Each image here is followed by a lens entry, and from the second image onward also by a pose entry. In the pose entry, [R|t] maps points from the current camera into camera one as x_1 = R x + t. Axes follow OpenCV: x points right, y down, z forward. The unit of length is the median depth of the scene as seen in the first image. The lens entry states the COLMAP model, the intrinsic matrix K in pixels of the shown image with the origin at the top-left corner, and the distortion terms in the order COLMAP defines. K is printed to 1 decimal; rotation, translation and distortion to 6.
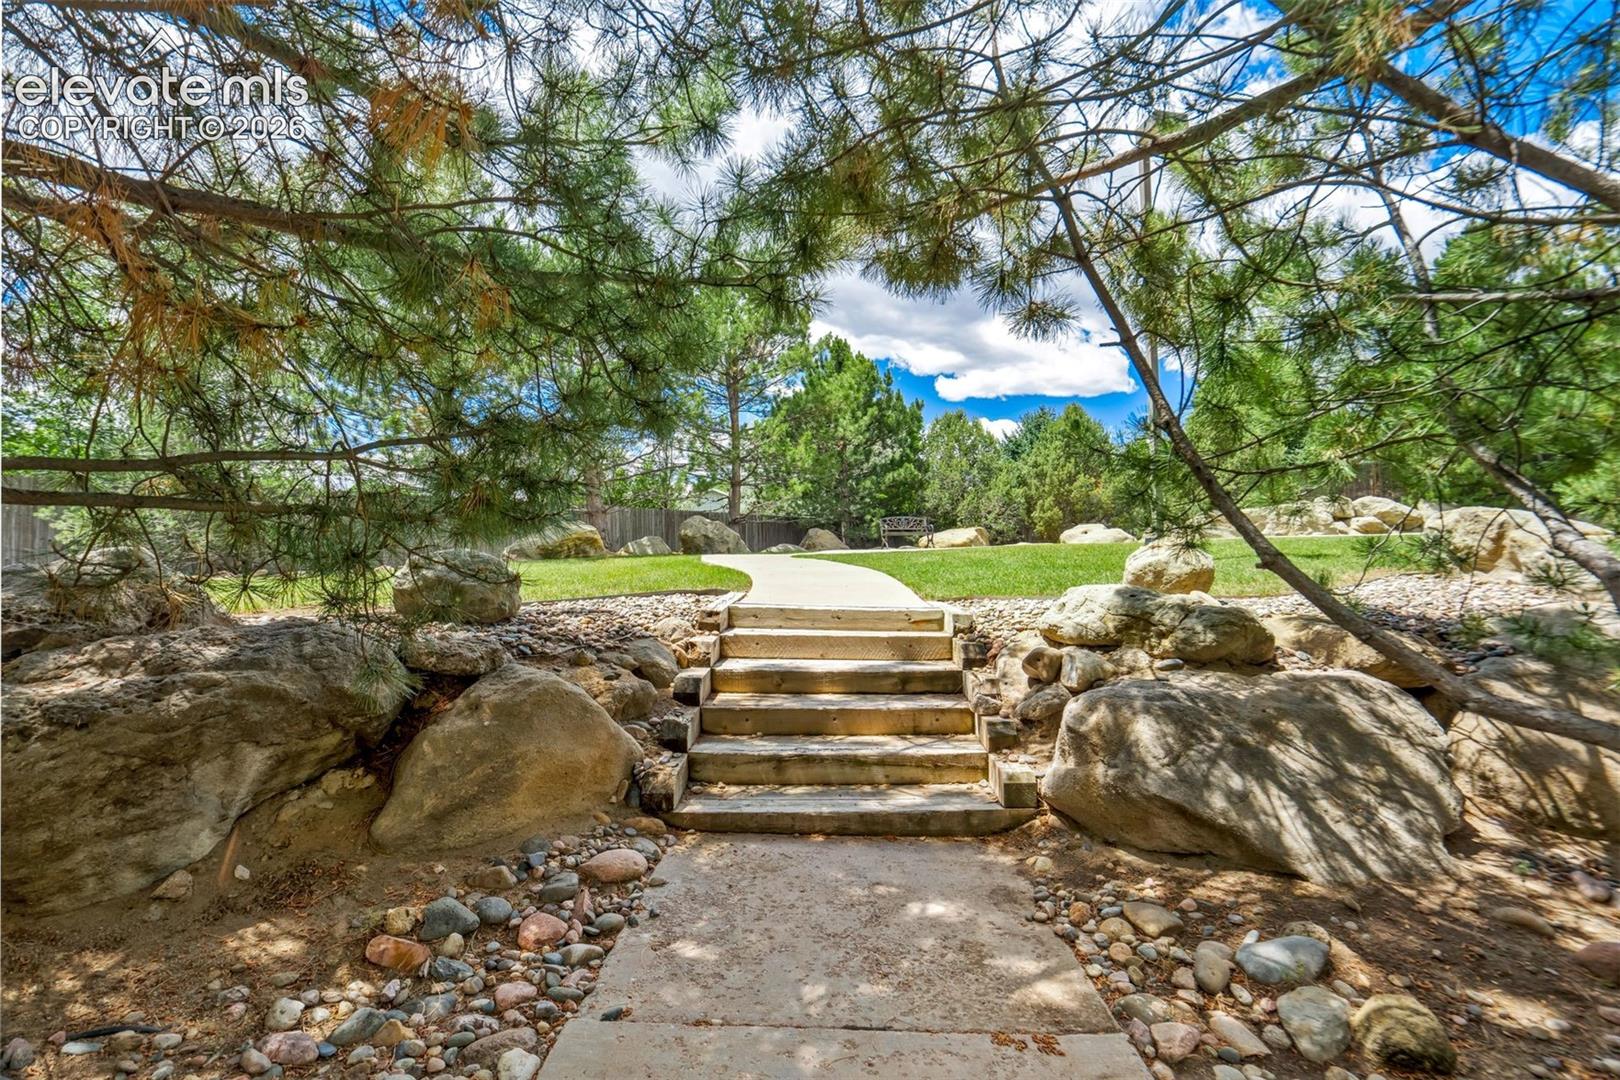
lens RADIAL K [[732.1, 0, 811.4], [0, 732.1, 514.1], [0, 0, 1]] dist [-0.022792, 0.000083]
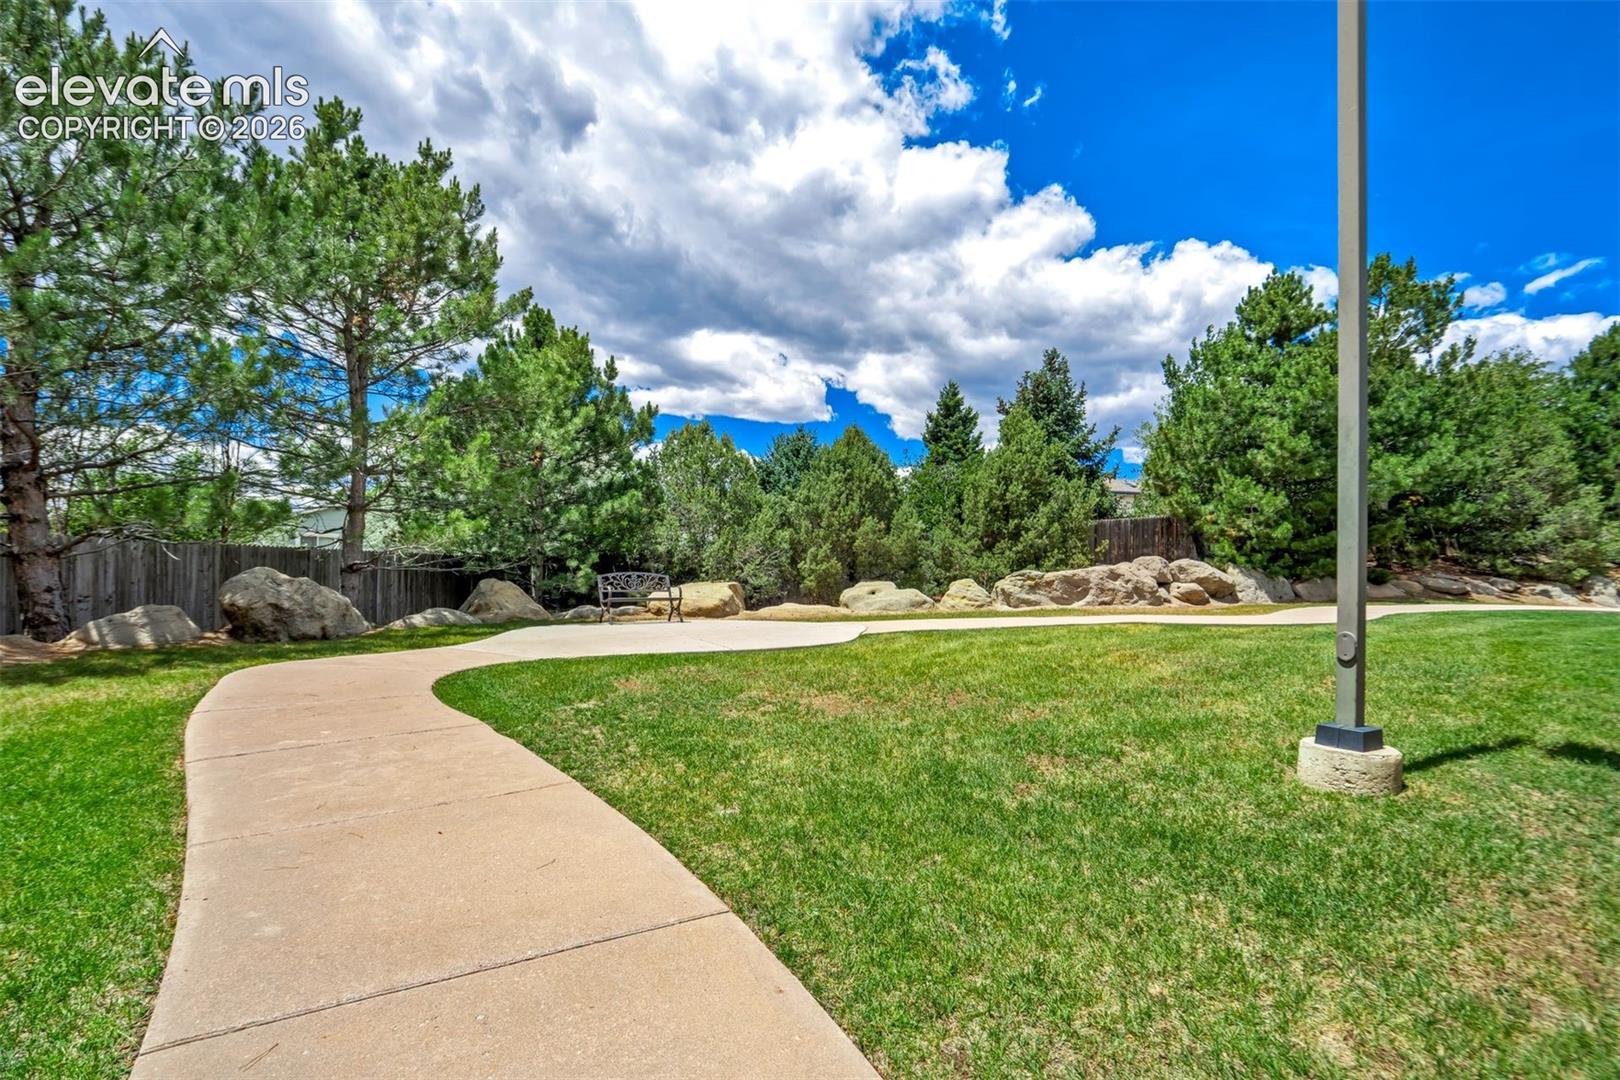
lens RADIAL K [[732.1, 0, 811.4], [0, 732.1, 514.1], [0, 0, 1]] dist [-0.022792, 0.000083]
pose [[0.911004, 0.038381, 0.410608, -0.002971], [-0.027665, 0.999105, -0.032009, -0.028565], [-0.411468, 0.017801, 0.911250, 0.292052]]
